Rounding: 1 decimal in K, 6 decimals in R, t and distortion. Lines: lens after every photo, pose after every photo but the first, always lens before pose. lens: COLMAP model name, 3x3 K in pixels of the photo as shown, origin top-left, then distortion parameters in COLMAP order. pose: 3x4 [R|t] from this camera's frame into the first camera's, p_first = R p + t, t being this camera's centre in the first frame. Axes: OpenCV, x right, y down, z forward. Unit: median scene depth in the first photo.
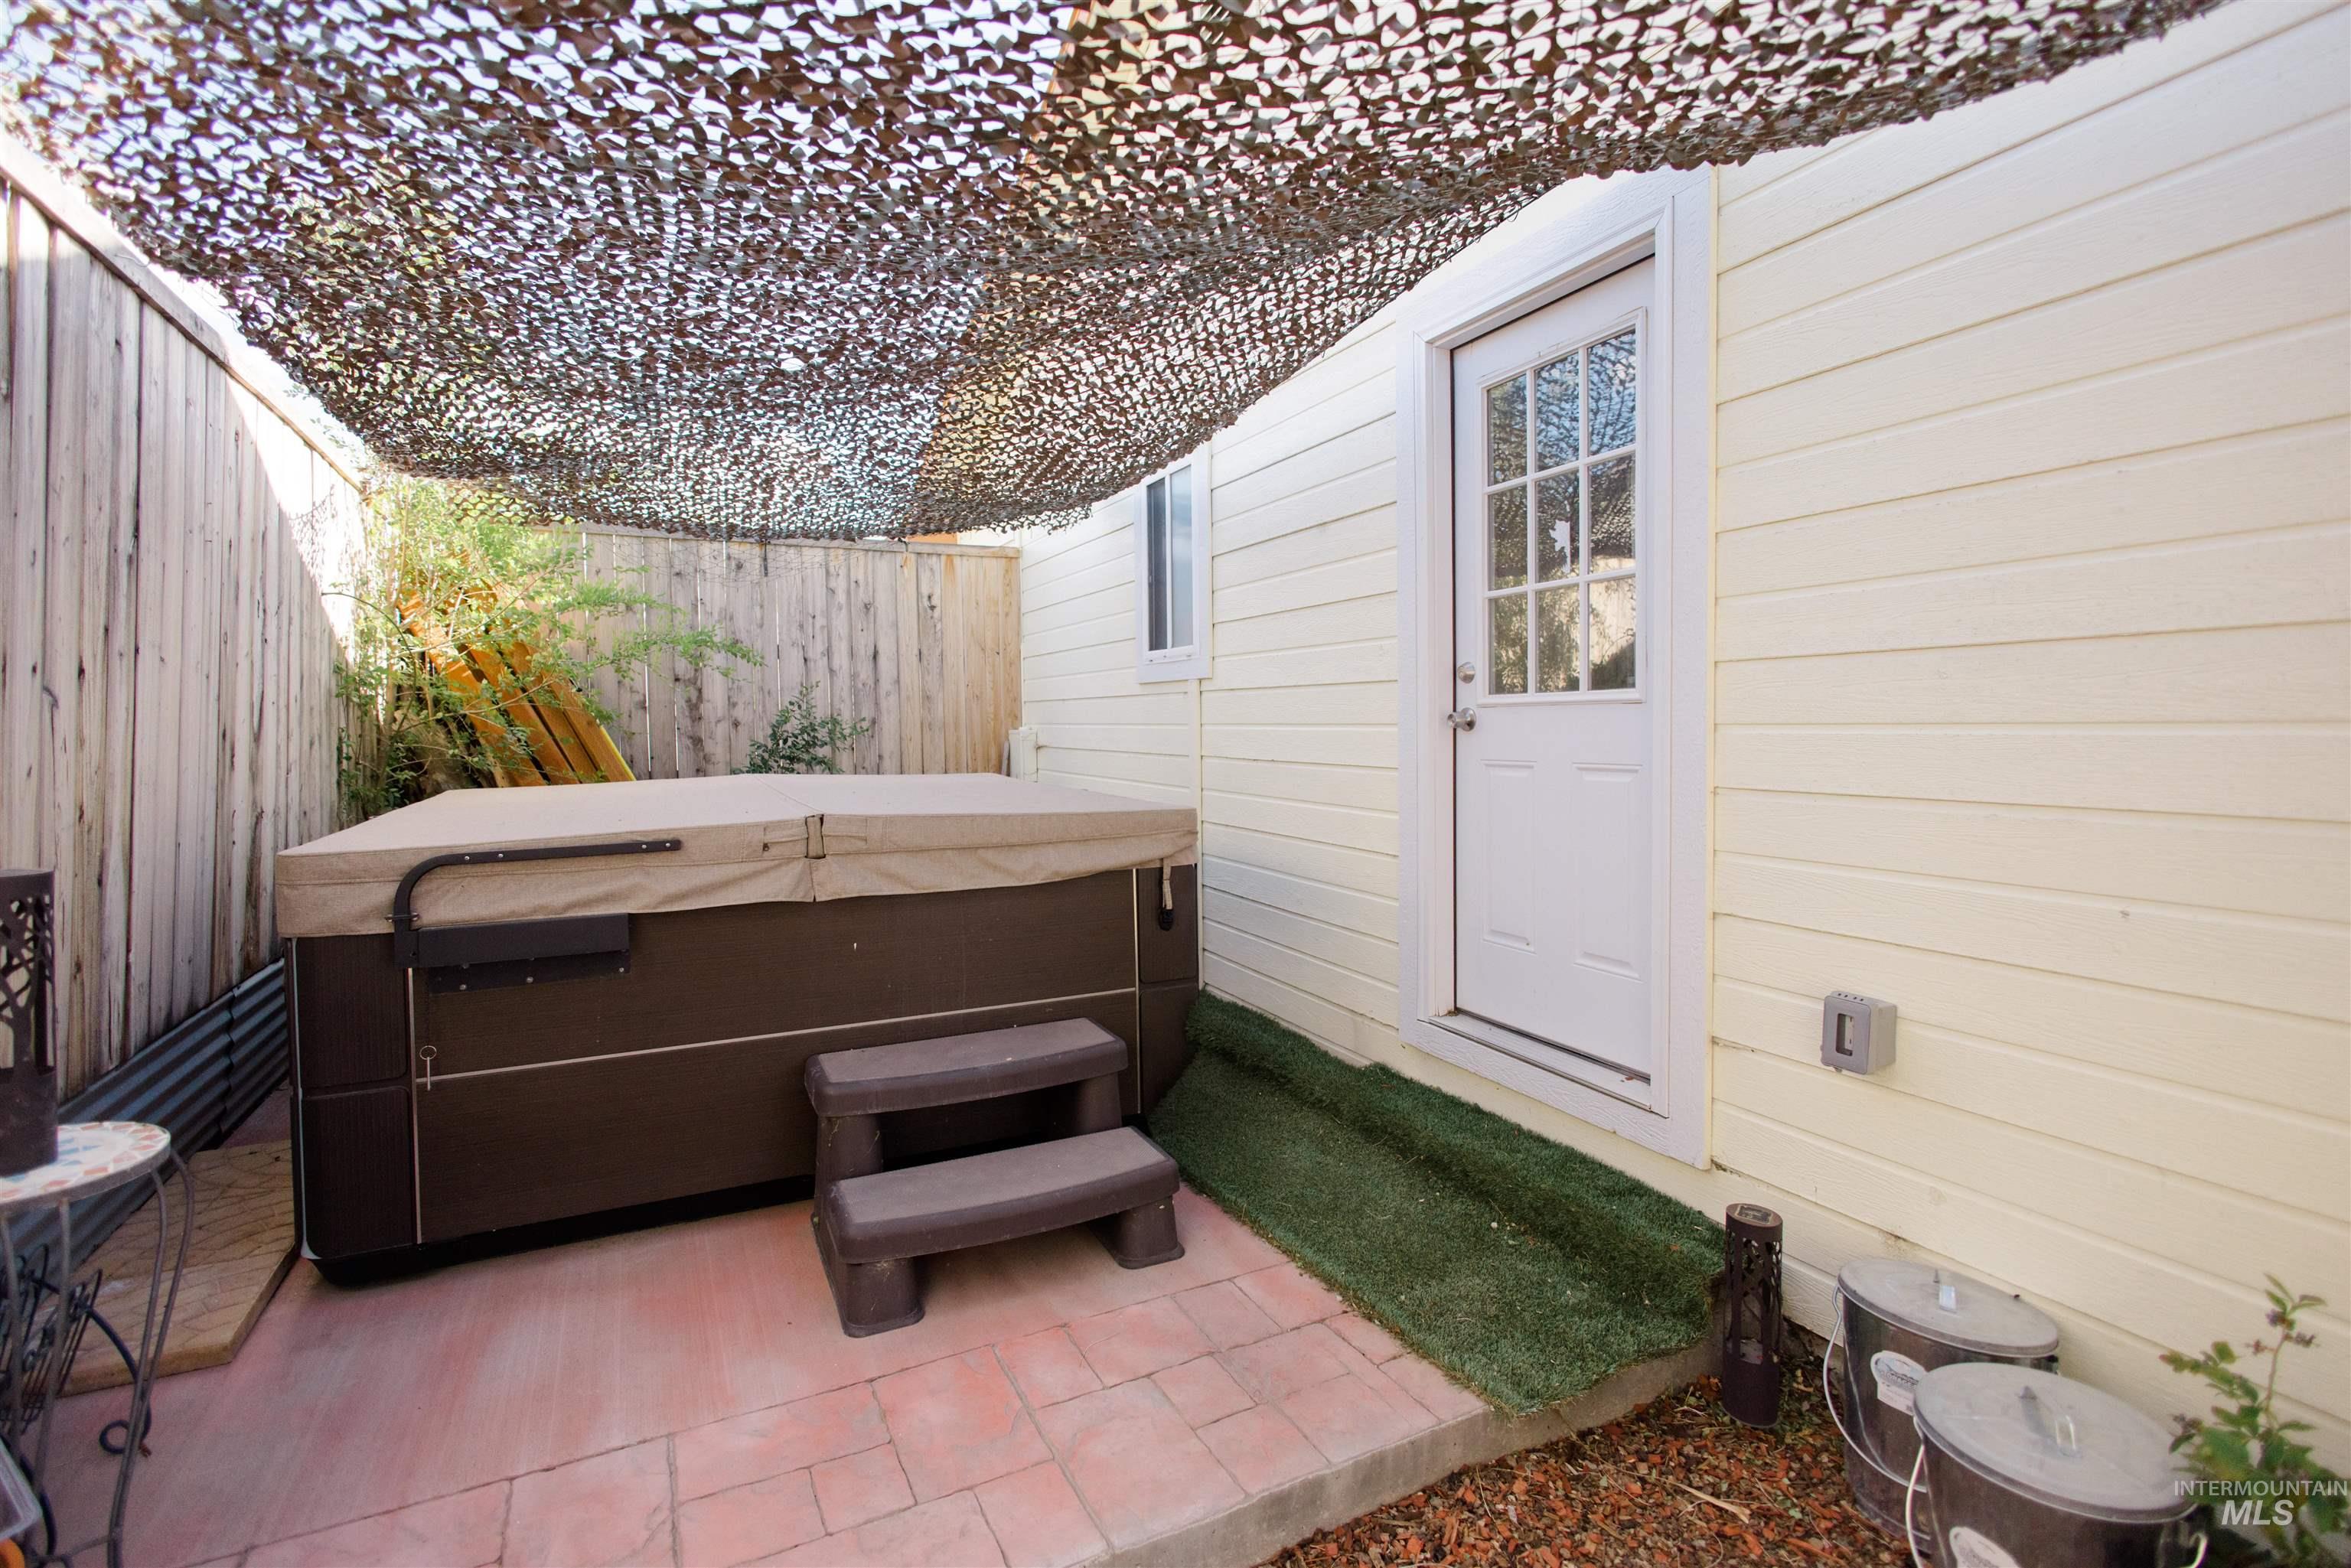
lens RADIAL K [[1088.9, 0, 1175.5], [0, 1088.9, 784.0], [0, 0, 1]] dist [0.011821, -0.006173]
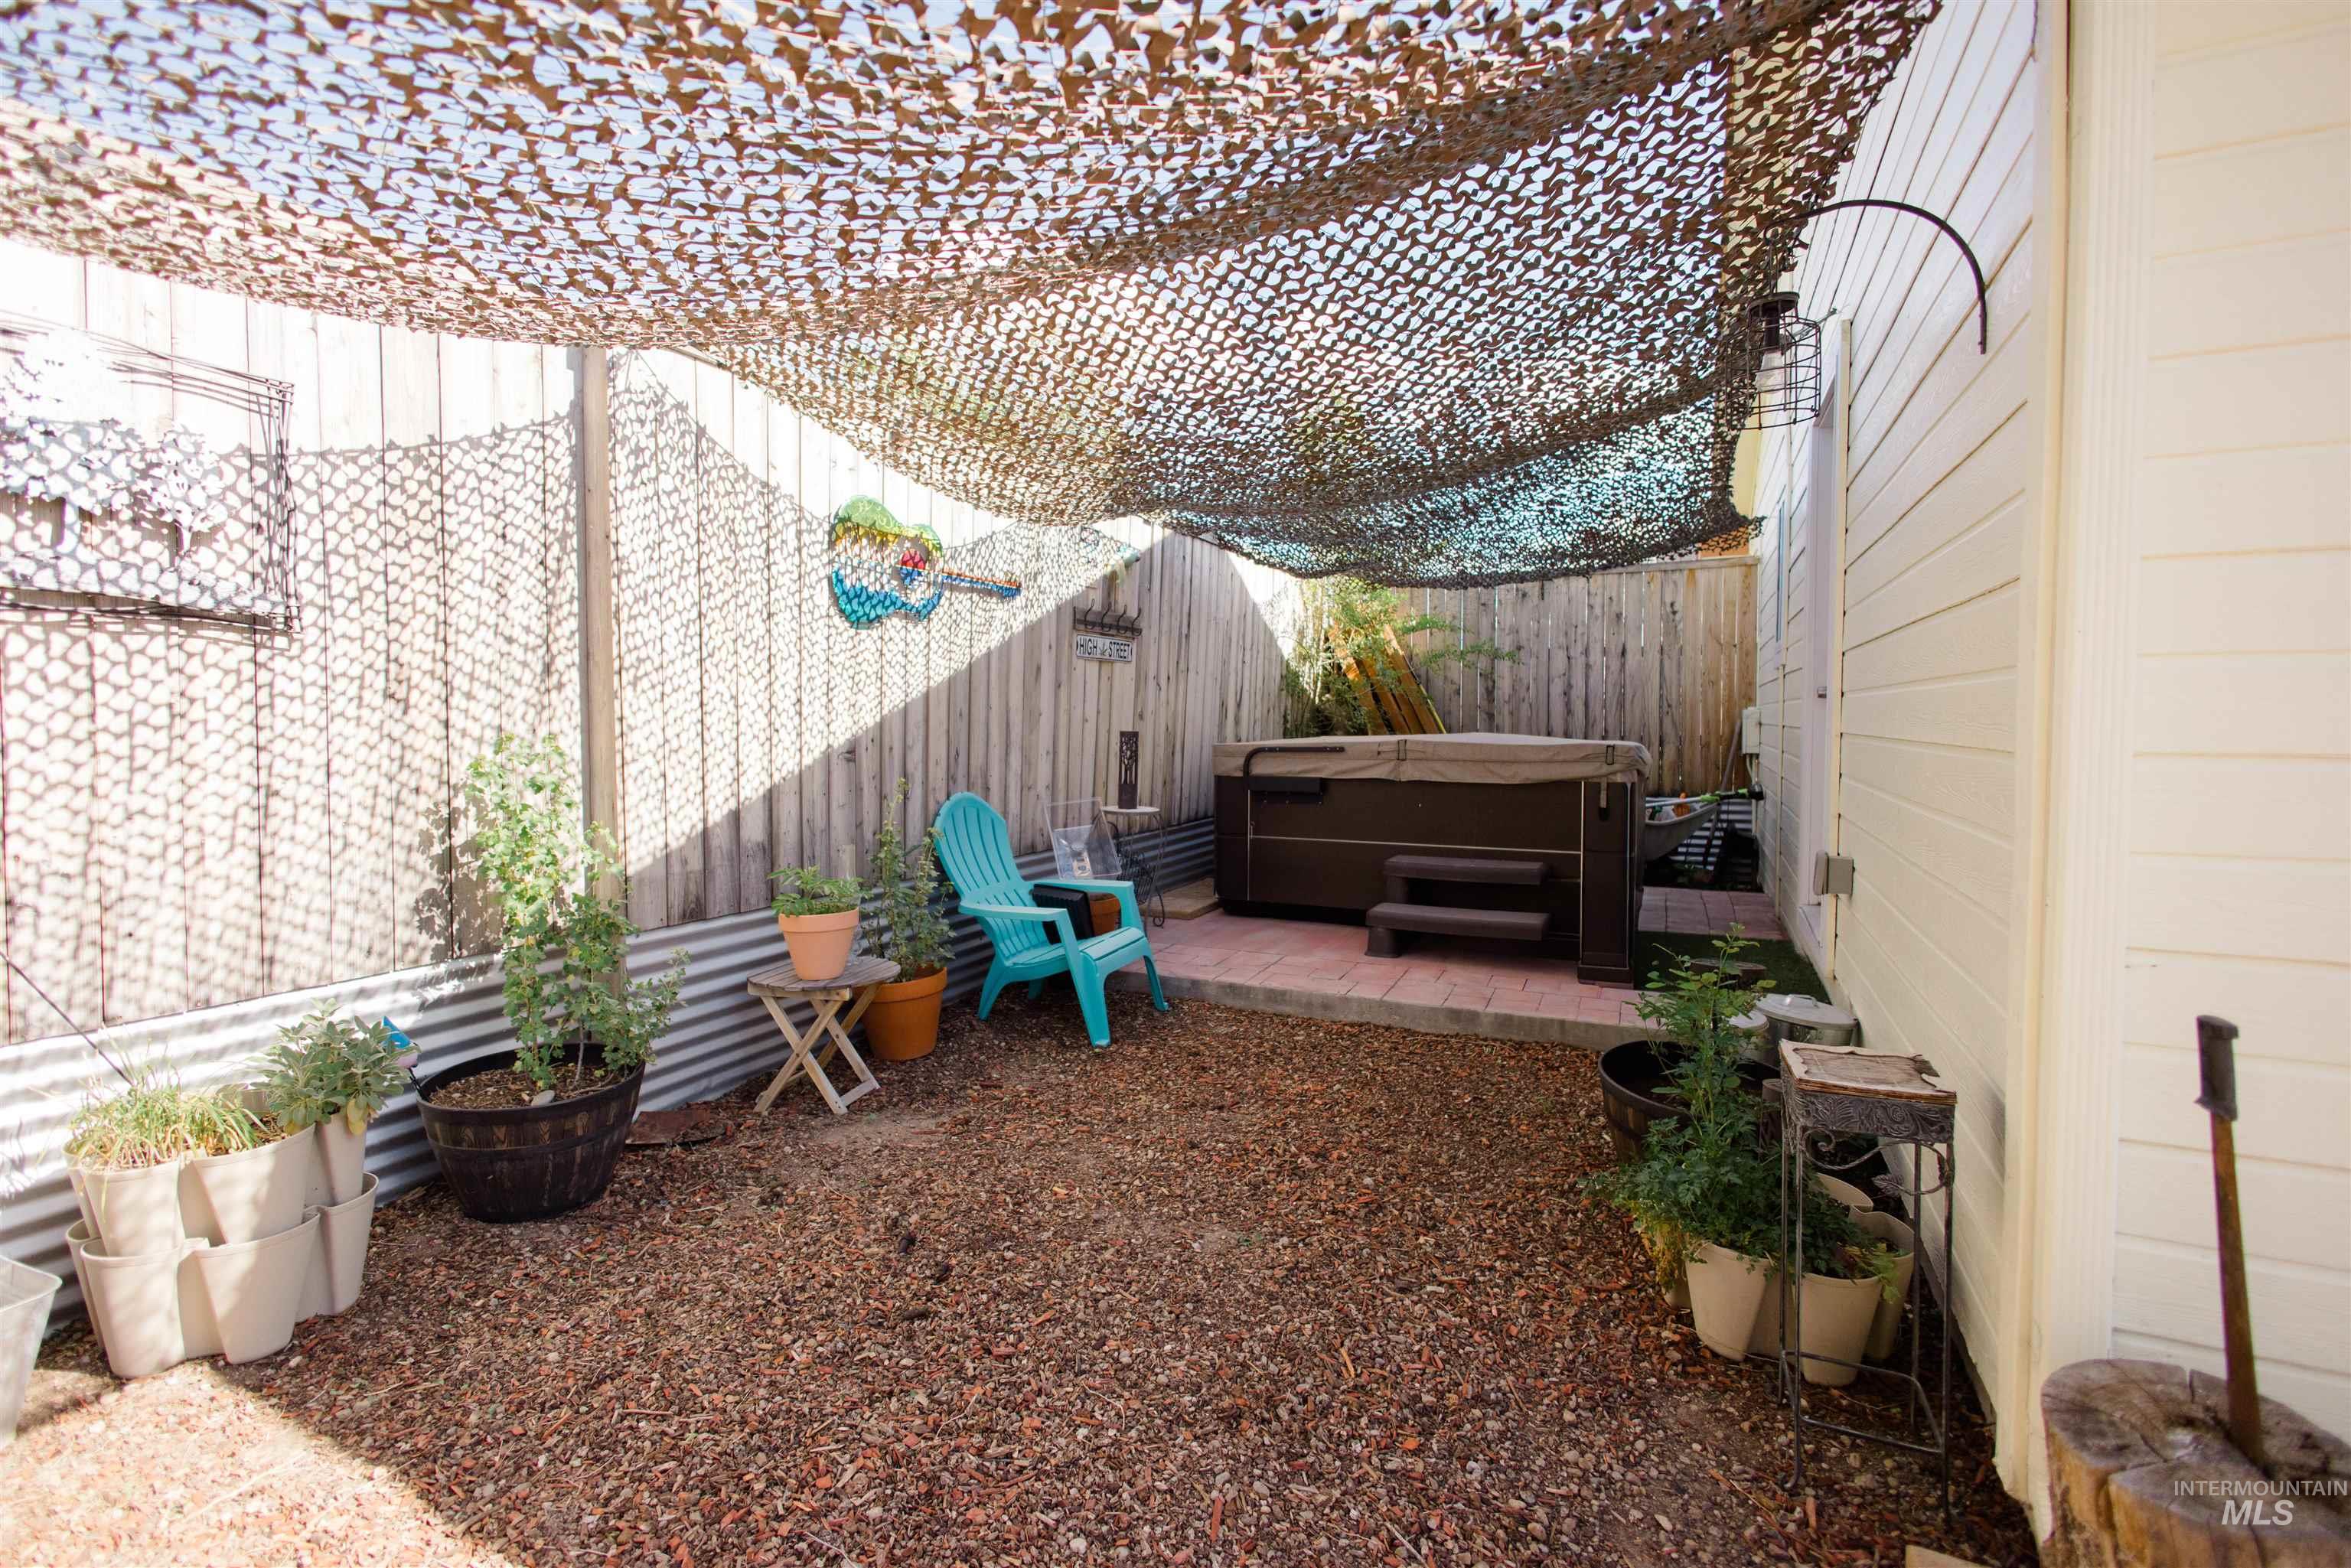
lens RADIAL K [[1093.9, 0, 1175.6], [0, 1093.9, 776.1], [0, 0, 1]] dist [0.008040, -0.006778]
pose [[0.637320, 0.049189, -0.769028, 0.703164], [-0.047923, 0.998559, 0.024155, 0.046507], [0.769108, 0.021459, 0.638759, -0.472601]]
